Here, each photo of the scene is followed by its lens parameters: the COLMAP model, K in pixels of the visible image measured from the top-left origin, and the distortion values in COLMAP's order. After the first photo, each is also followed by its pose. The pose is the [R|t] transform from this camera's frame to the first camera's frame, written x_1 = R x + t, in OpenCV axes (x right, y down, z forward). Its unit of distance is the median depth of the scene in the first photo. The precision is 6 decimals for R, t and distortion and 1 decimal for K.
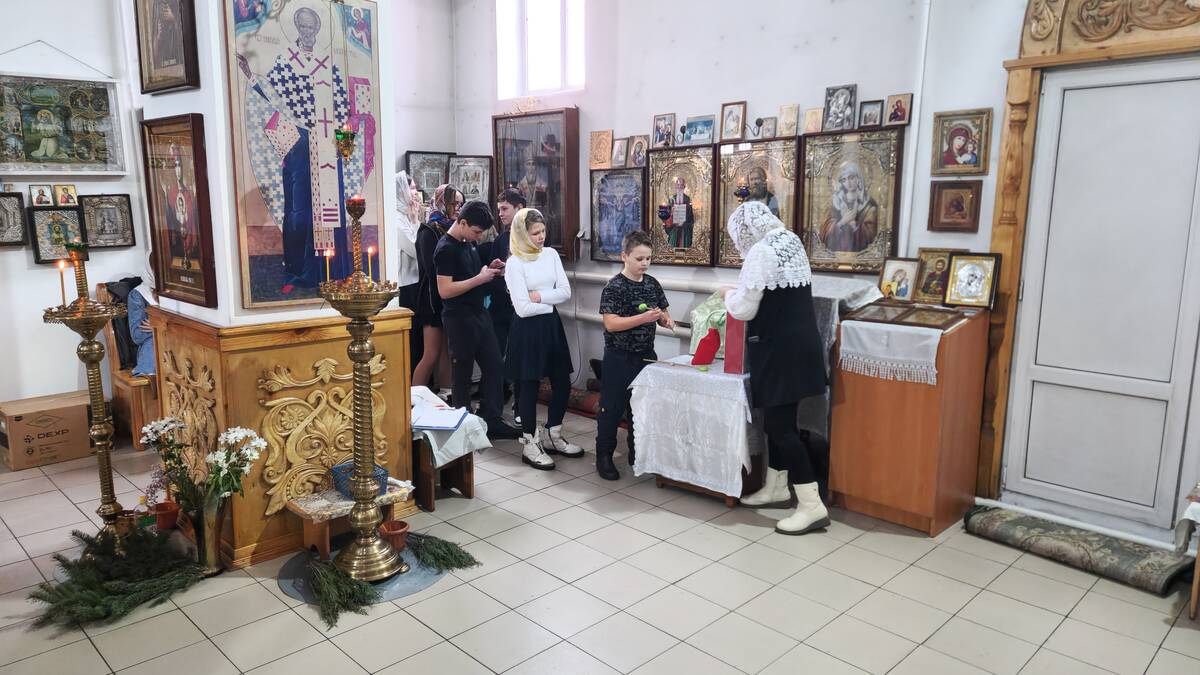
lens RADIAL K [[802.7, 0, 591.7], [0, 802.7, 335.0], [0, 0, 1]] dist [0.081990, -0.086790]
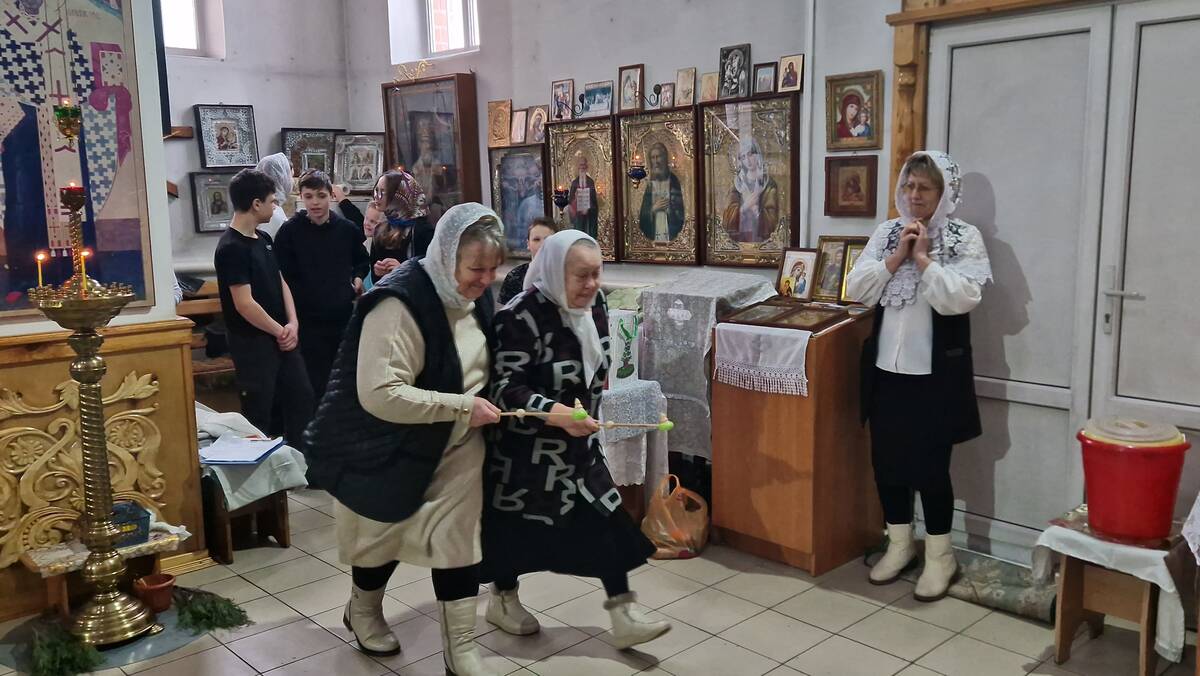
lens RADIAL K [[1011.8, 0, 670.3], [0, 1011.8, 337.9], [0, 0, 1]] dist [0.080729, -0.082601]
pose [[0.999788, -0.018846, 0.008323, 0.249675], [0.018976, 0.999696, -0.015753, 0.013048], [-0.008024, 0.015908, 0.999841, -0.055487]]
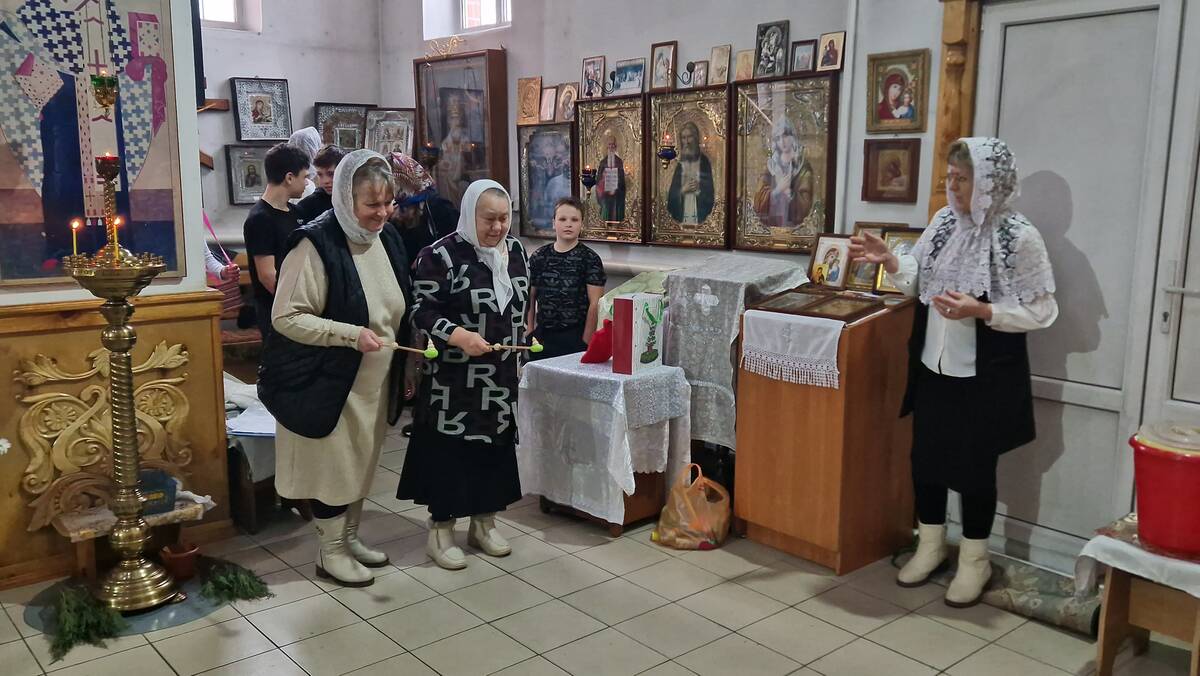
lens RADIAL K [[1008.9, 0, 625.6], [0, 1008.9, 338.4], [0, 0, 1]] dist [0.079769, -0.084825]
pose [[0.998317, 0.011337, -0.056869, 0.244972], [-0.011195, 0.999933, 0.002827, 0.009393], [0.056897, -0.002186, 0.998378, -0.027400]]
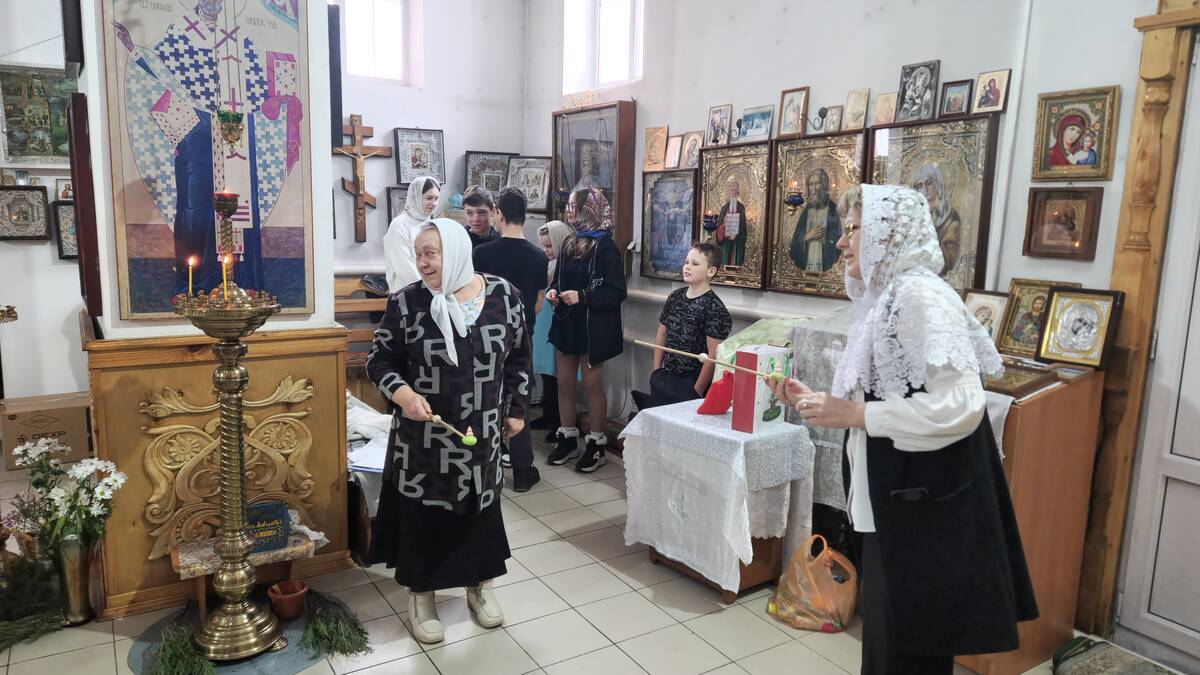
lens RADIAL K [[799.7, 0, 601.1], [0, 799.7, 333.4], [0, 0, 1]] dist [0.079486, -0.085433]
pose [[0.977571, 0.053028, -0.203823, 0.202038], [-0.055848, 0.998406, -0.008102, -0.032663], [0.203069, 0.019304, 0.978974, 0.218298]]
